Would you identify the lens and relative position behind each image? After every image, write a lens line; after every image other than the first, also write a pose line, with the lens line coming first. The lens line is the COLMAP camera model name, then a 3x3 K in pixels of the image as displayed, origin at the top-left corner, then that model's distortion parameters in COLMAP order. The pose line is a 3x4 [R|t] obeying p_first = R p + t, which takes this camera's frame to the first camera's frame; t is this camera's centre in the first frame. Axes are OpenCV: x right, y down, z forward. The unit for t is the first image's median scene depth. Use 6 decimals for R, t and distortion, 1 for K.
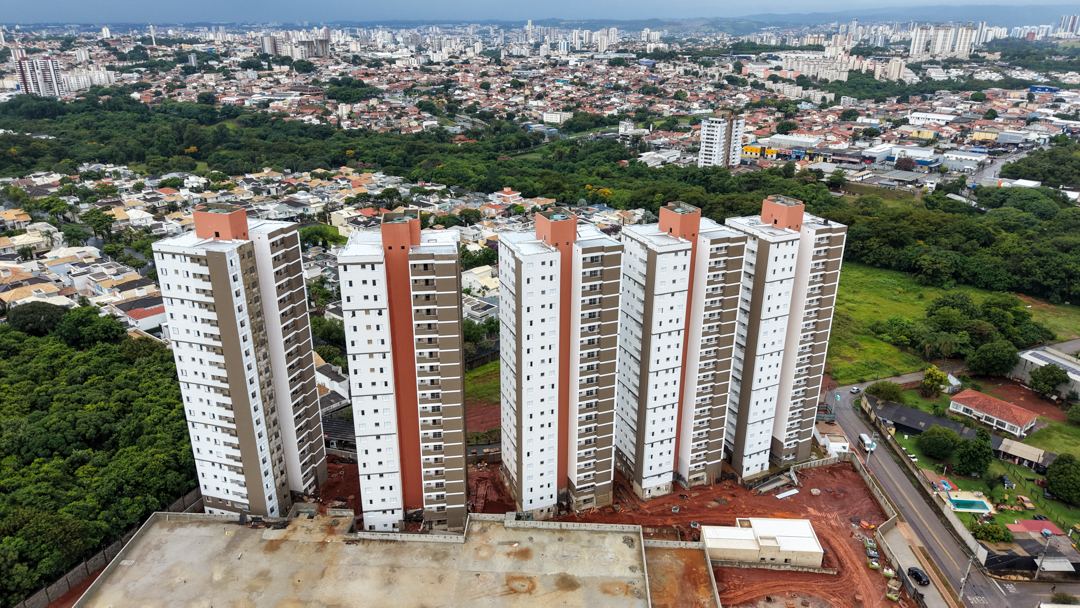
lens RADIAL K [[719.2, 0, 540.2], [0, 719.2, 306.8], [0, 0, 1]] dist [0.030076, -0.034800]
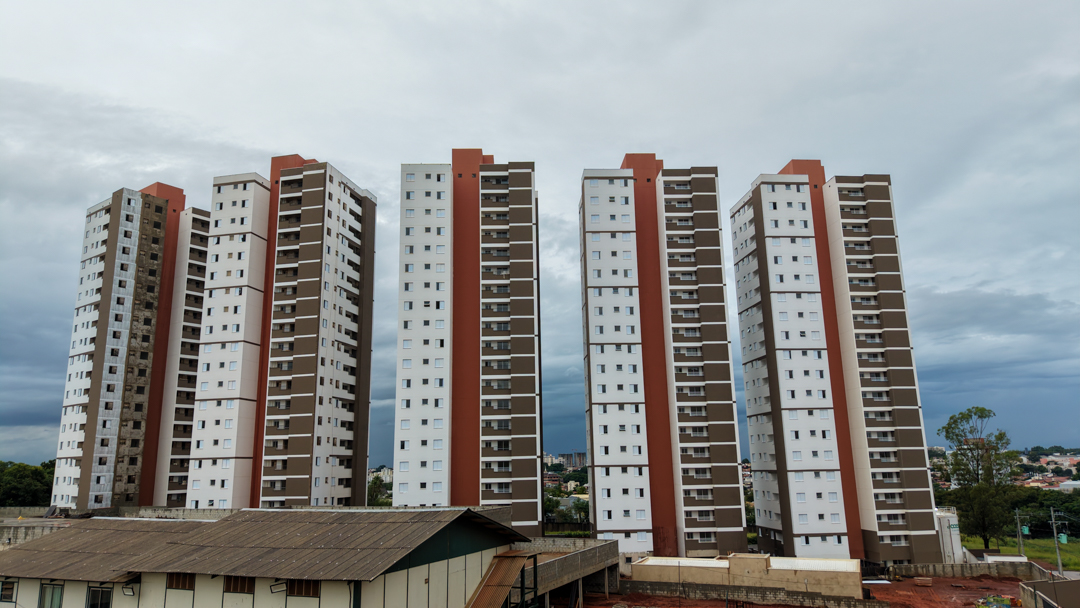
lens RADIAL K [[719.2, 0, 540.2], [0, 719.2, 306.8], [0, 0, 1]] dist [0.030076, -0.034800]
pose [[0.935388, -0.100156, -0.339143, 0.368294], [-0.106569, 0.834626, -0.540410, 0.469601], [0.337183, 0.541635, 0.770026, 0.447686]]
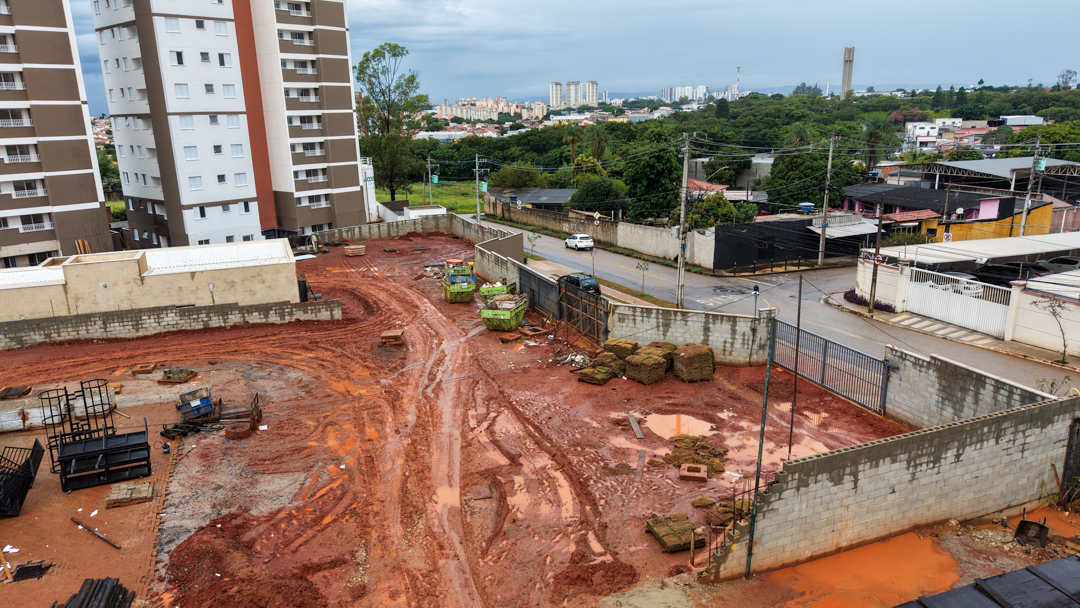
lens RADIAL K [[719.2, 0, 540.2], [0, 719.2, 306.8], [0, 0, 1]] dist [0.030076, -0.034800]
pose [[0.909521, -0.133119, 0.393766, 0.356873], [0.177011, 0.981180, -0.077156, 0.395772], [-0.376084, 0.139876, 0.915967, 0.662826]]
